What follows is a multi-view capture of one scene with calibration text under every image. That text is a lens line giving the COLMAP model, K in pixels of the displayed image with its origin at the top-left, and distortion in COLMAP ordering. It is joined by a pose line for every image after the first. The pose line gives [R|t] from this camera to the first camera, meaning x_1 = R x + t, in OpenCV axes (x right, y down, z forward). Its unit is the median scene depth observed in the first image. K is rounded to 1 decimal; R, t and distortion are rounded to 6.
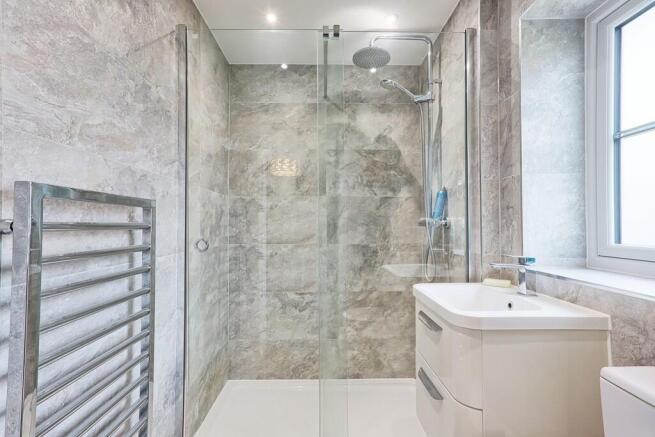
lens RADIAL K [[303.1, 0, 324.4], [0, 303.1, 216.8], [0, 0, 1]] dist [-0.005142, 0.000159]
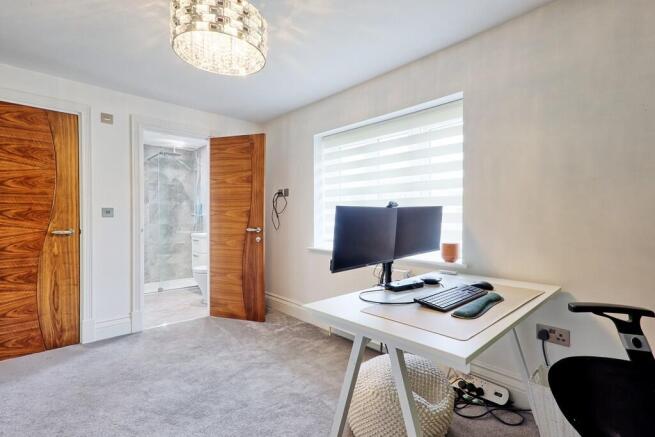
lens RADIAL K [[303.1, 0, 325.1], [0, 303.1, 219.0], [0, 0, 1]] dist [-0.005142, 0.000159]
pose [[0.730058, -0.002865, 0.683379, -0.579309], [-0.018275, 0.999552, 0.023715, -0.029876], [-0.683141, -0.029802, 0.729678, -1.555987]]
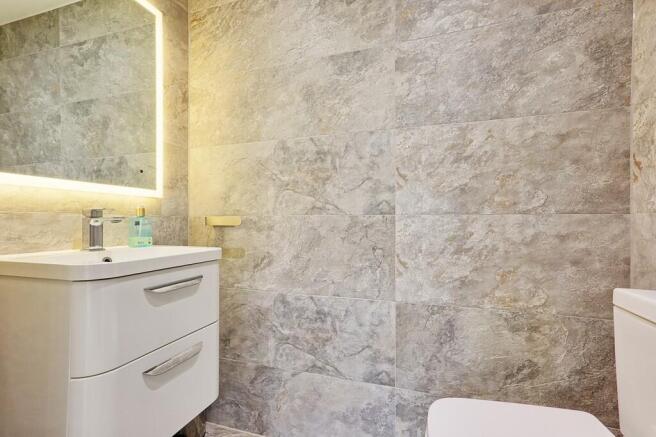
lens RADIAL K [[303.6, 0, 327.4], [0, 303.6, 220.9], [0, 0, 1]] dist [-0.005142, 0.000159]
pose [[-0.953833, 0.000691, 0.300338, -0.041786], [0.007463, -0.999634, 0.026002, 0.063328], [0.300246, 0.027043, 0.953478, 0.430847]]
